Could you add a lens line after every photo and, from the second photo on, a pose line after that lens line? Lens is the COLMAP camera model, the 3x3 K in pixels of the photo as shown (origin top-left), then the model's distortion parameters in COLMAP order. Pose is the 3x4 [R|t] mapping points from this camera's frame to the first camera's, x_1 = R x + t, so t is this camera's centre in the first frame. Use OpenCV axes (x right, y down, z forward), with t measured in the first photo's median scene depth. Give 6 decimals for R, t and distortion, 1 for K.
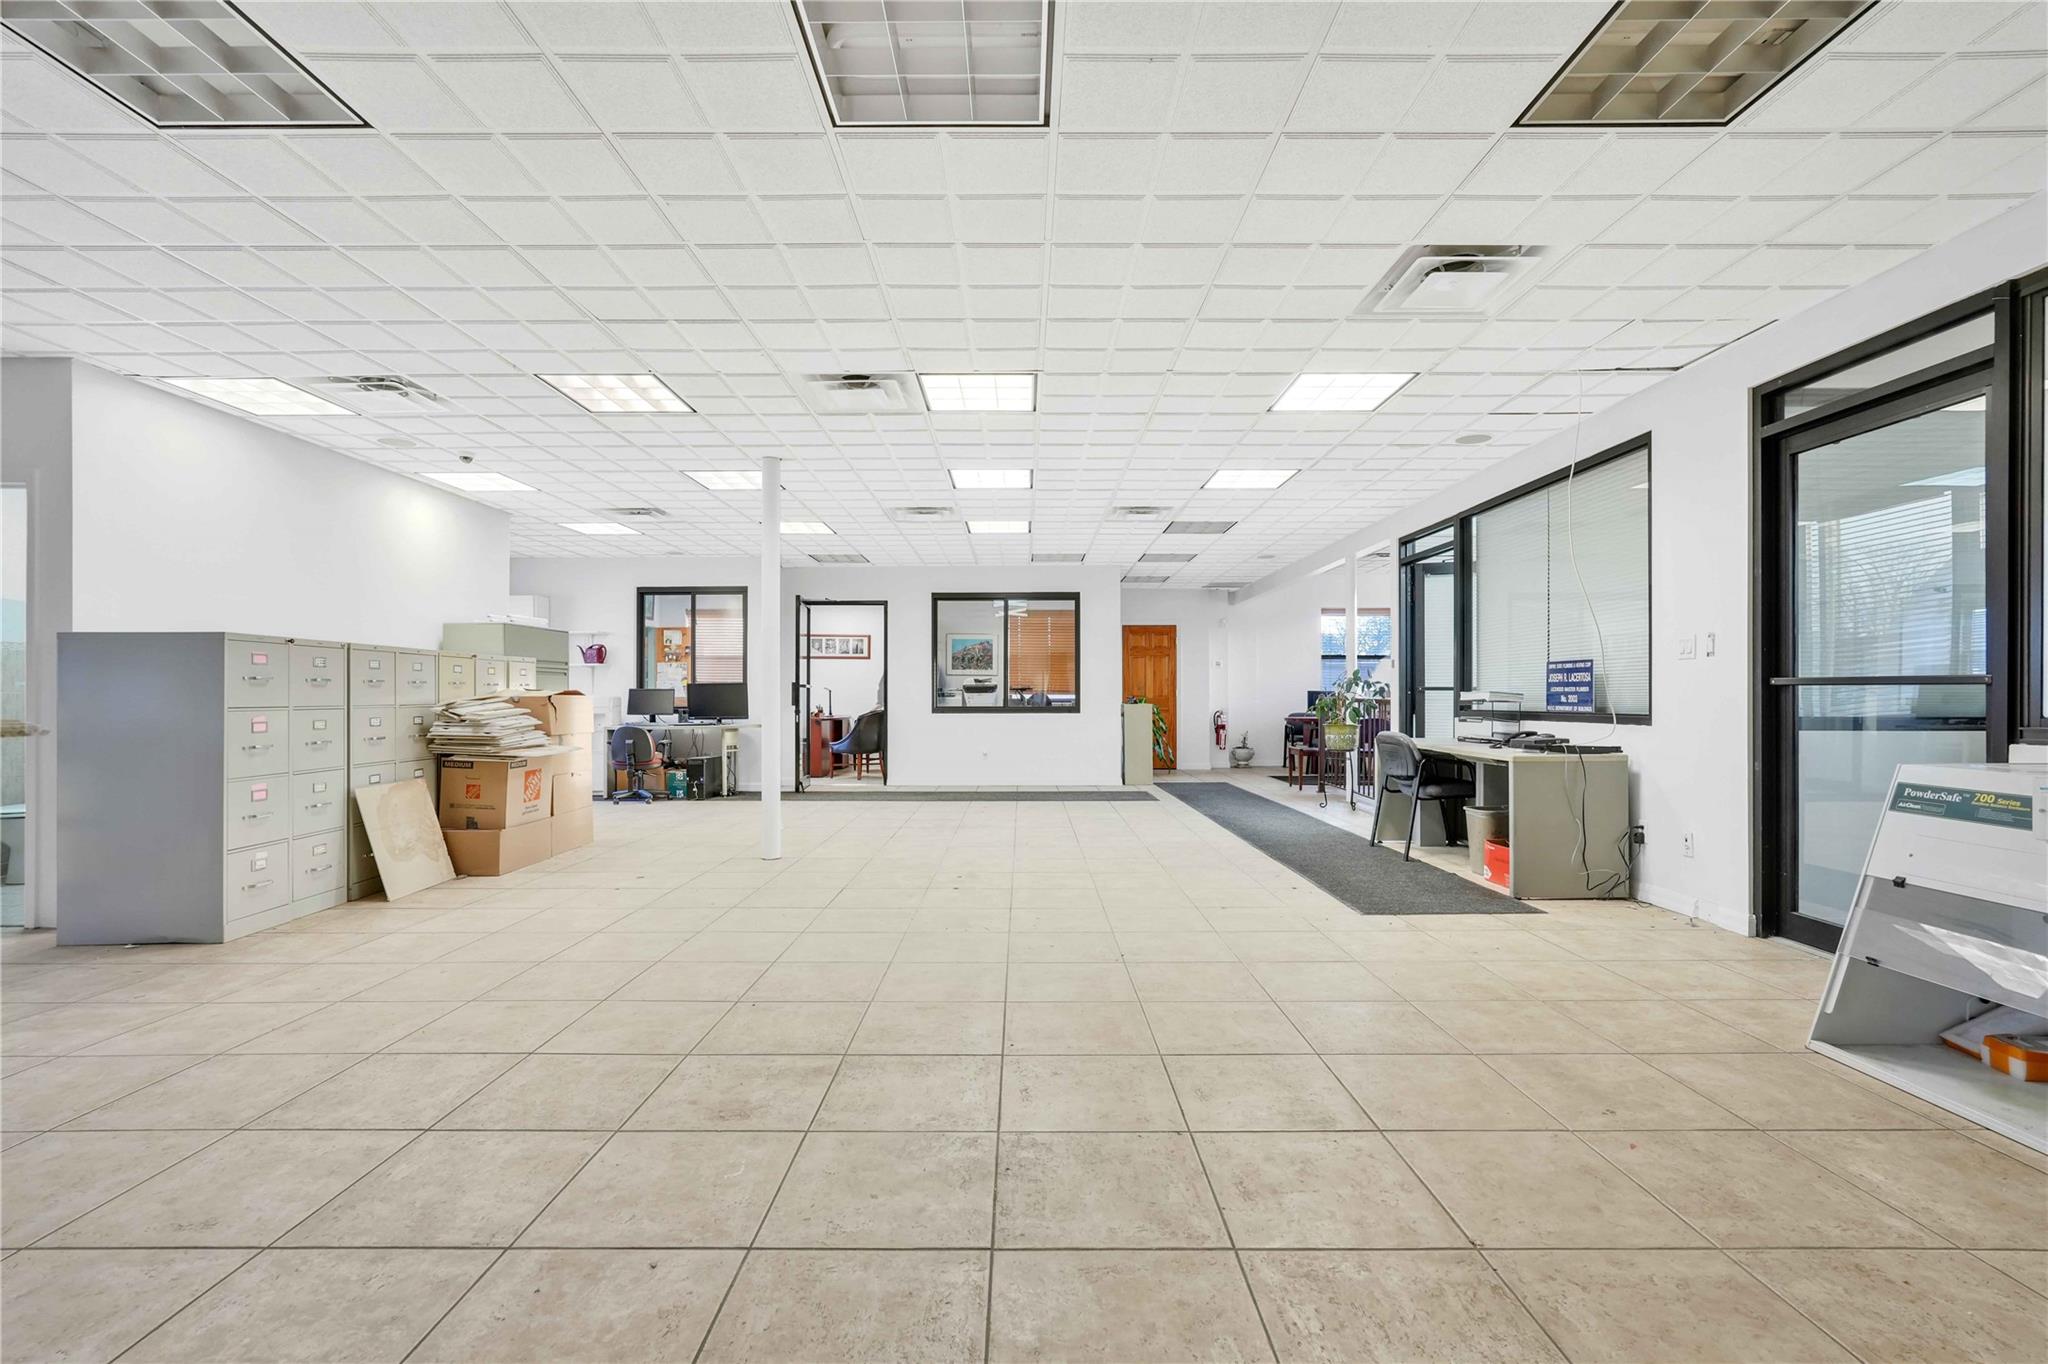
lens RADIAL K [[902.8, 0, 1003.6], [0, 902.8, 734.2], [0, 0, 1]] dist [-0.011485, 0.004879]
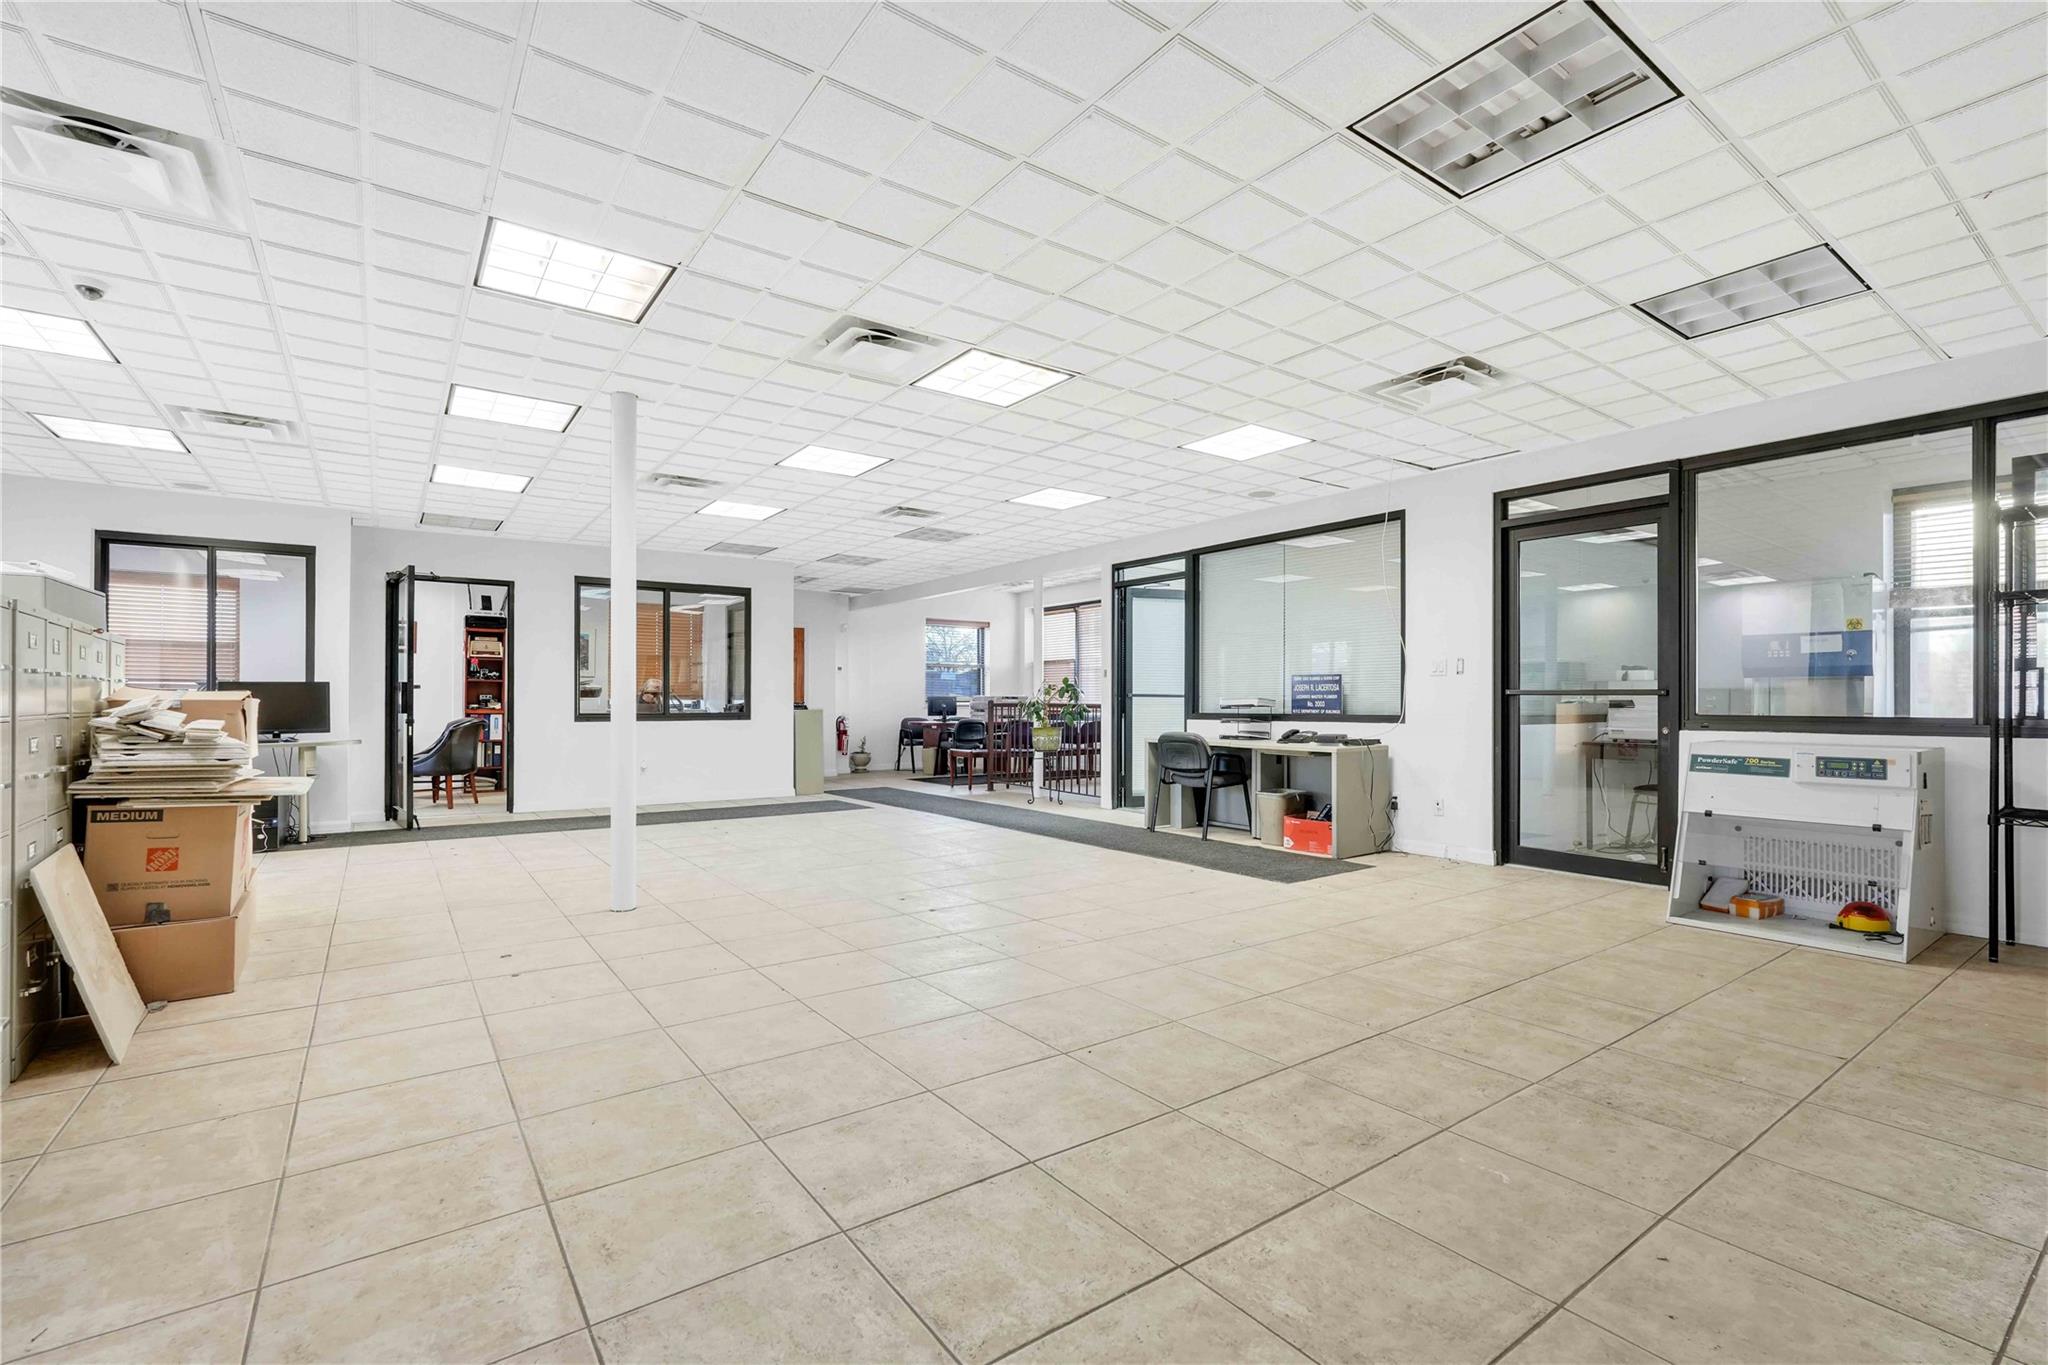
lens RADIAL K [[902.8, 0, 1049.7], [0, 902.8, 739.9], [0, 0, 1]] dist [-0.011485, 0.004879]
pose [[0.808674, -0.023146, 0.587802, -0.627851], [0.023189, 0.999703, 0.007464, -0.008311], [-0.587800, 0.007595, 0.808970, 0.237235]]
